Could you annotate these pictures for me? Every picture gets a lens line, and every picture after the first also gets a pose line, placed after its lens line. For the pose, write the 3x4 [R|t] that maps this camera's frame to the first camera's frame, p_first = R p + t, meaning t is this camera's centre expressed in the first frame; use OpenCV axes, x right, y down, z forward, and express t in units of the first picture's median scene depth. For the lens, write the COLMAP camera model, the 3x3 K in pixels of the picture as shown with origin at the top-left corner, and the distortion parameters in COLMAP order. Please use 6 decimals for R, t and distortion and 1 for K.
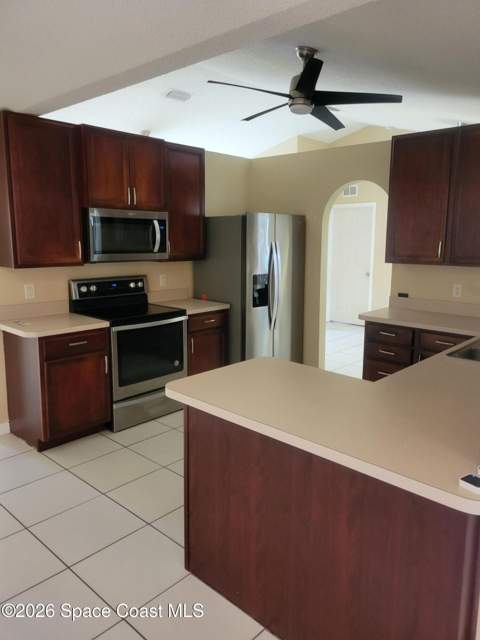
lens RADIAL K [[481.3, 0, 250.0], [0, 481.3, 309.9], [0, 0, 1]] dist [0.055619, -0.030103]
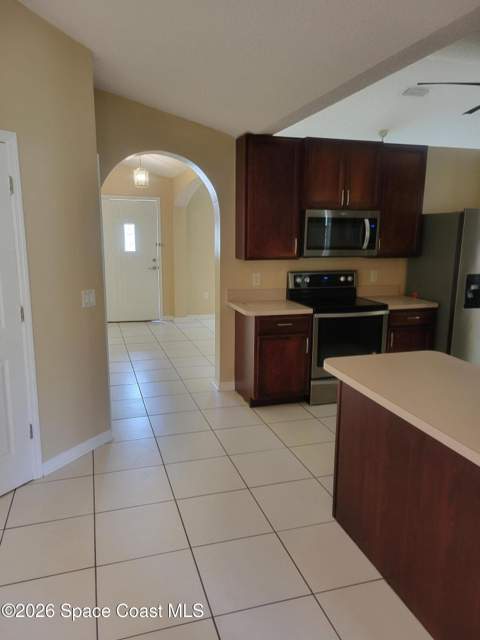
lens RADIAL K [[481.3, 0, 237.7], [0, 481.3, 324.6], [0, 0, 1]] dist [0.055619, -0.030103]
pose [[0.861050, 0.097873, -0.499014, 0.123154], [-0.079944, 0.995155, 0.057239, 0.009087], [0.502198, -0.009393, 0.864702, -0.078740]]
